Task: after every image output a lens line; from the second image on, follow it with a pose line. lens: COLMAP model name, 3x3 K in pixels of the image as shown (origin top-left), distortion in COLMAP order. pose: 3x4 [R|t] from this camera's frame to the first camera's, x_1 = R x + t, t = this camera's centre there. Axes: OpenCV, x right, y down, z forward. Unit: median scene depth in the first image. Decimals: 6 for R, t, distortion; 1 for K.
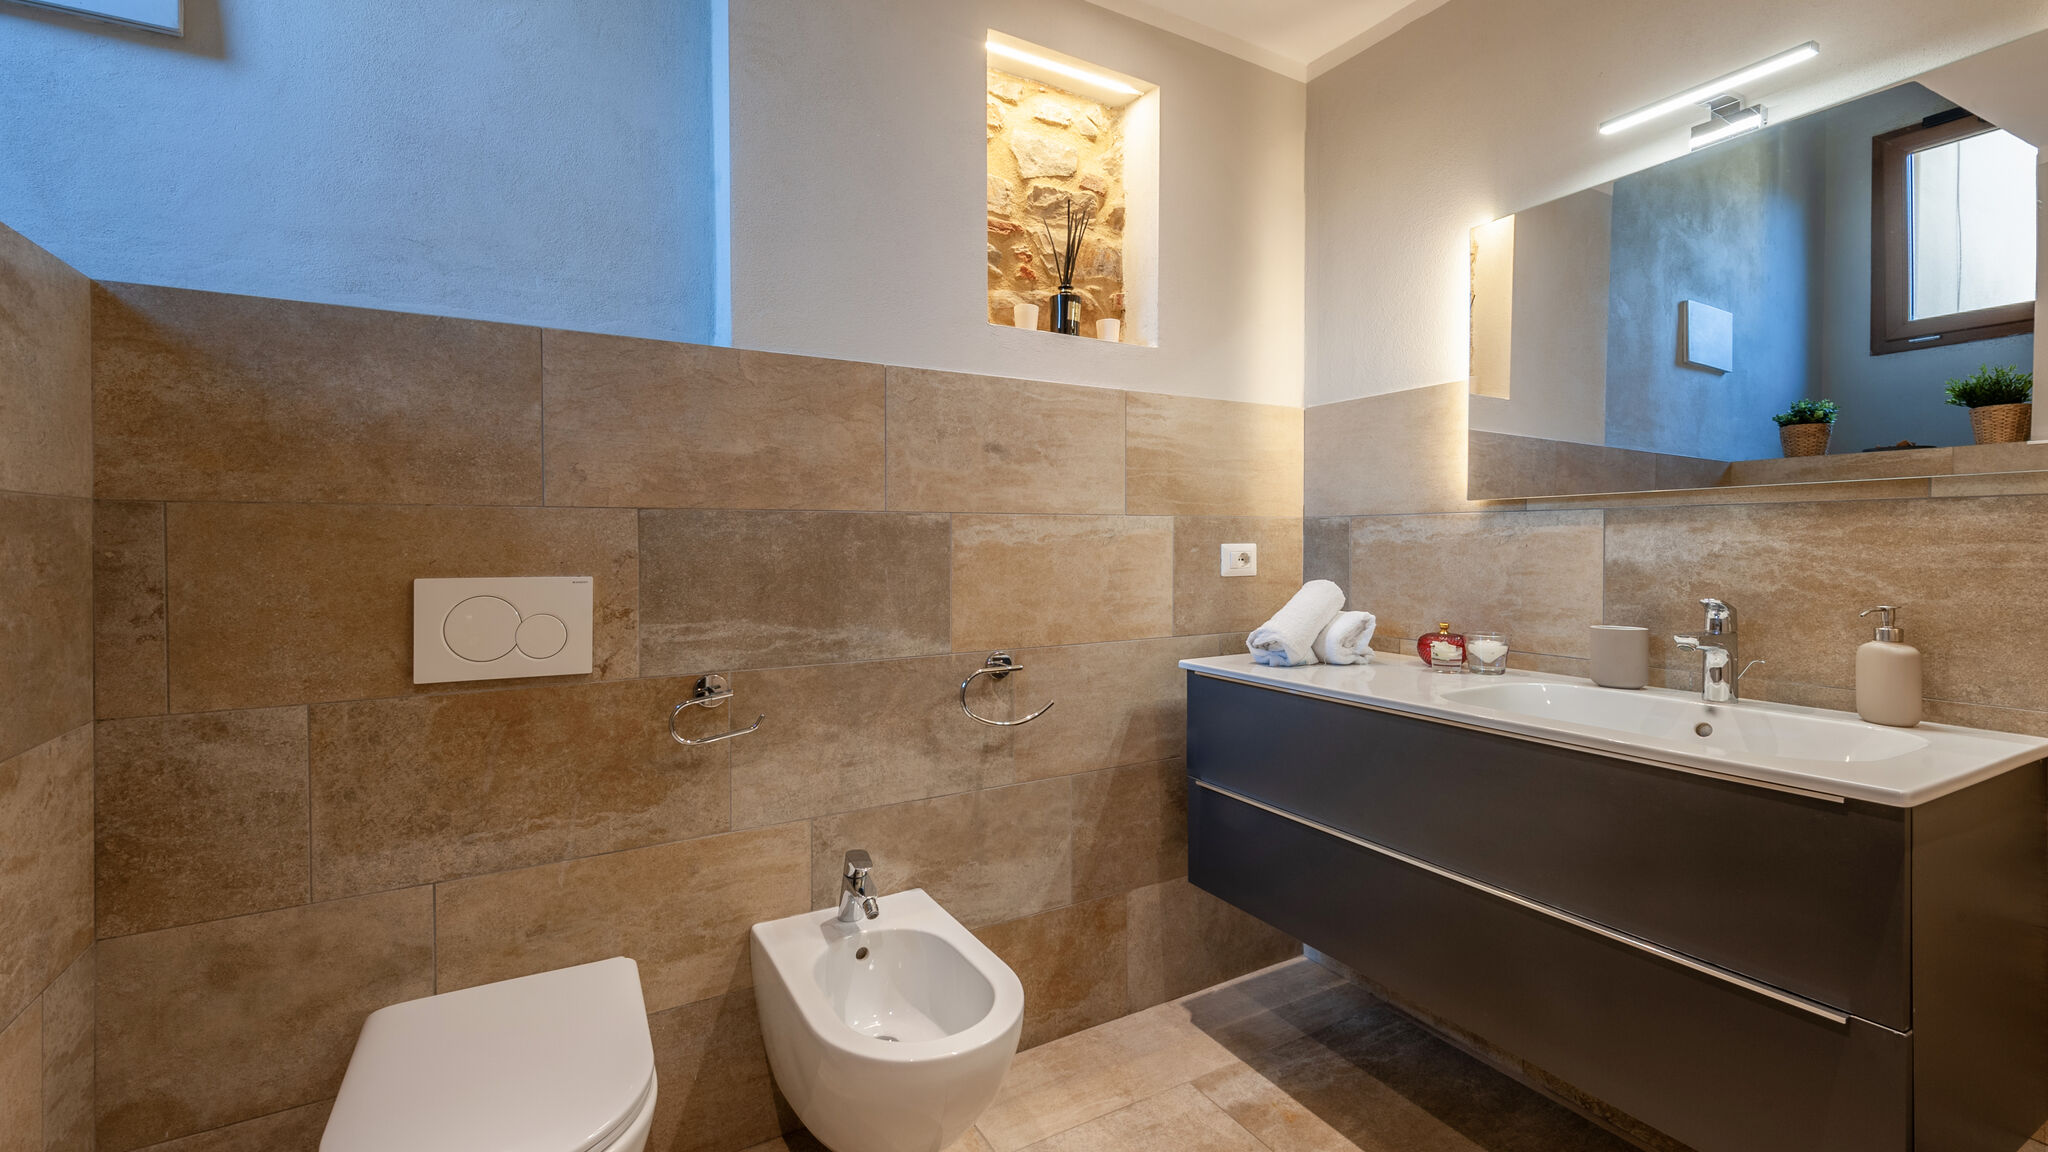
lens RADIAL K [[865.8, 0, 1019.5], [0, 865.8, 566.4], [0, 0, 1]] dist [0.015663, -0.008124]
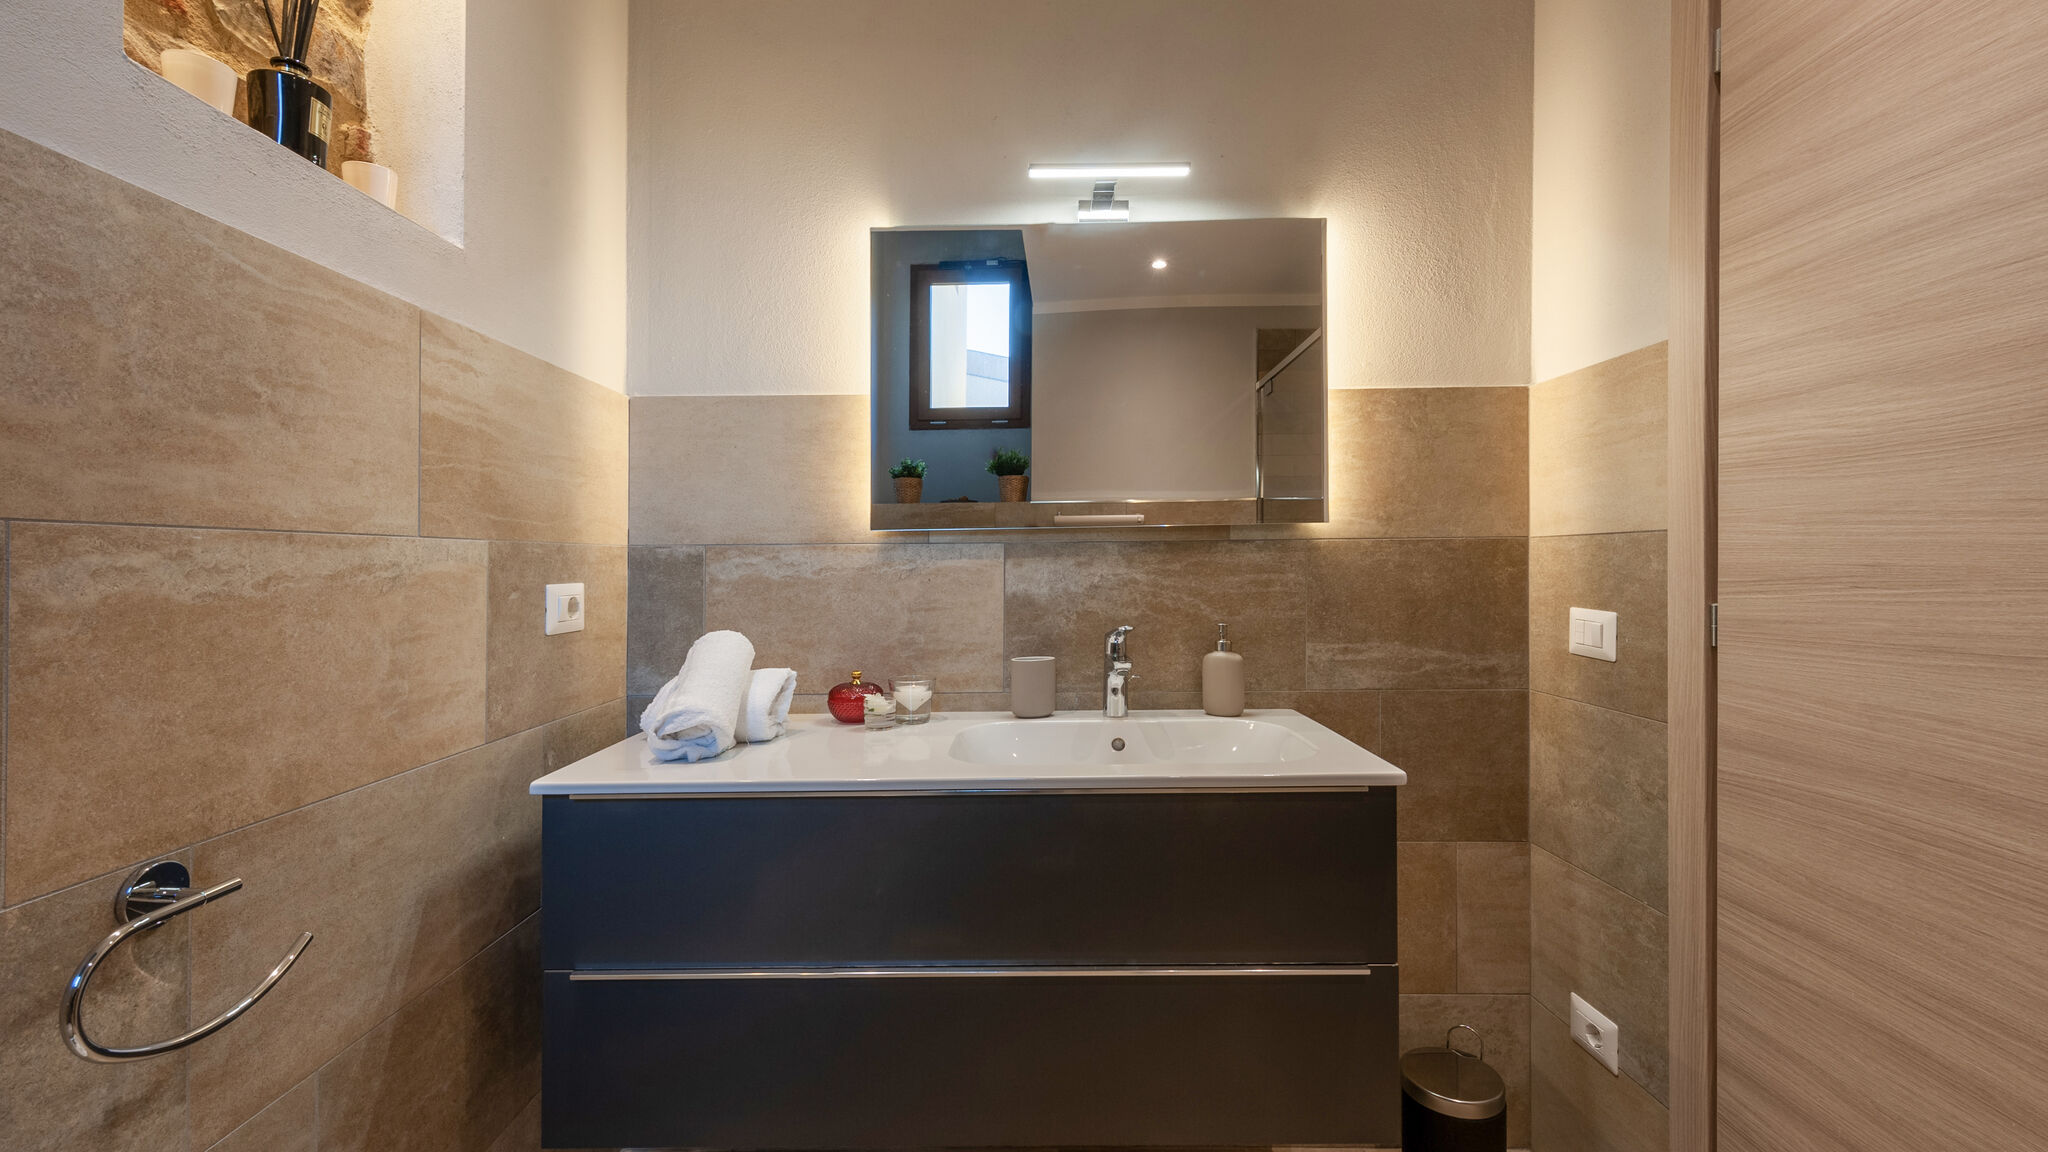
lens RADIAL K [[865.8, 0, 1019.5], [0, 865.8, 566.4], [0, 0, 1]] dist [0.015663, -0.008124]
pose [[0.489549, -0.004984, 0.871961, -0.178168], [0.034160, 0.999326, -0.013467, -0.021308], [-0.871306, 0.036379, 0.489389, 0.425007]]
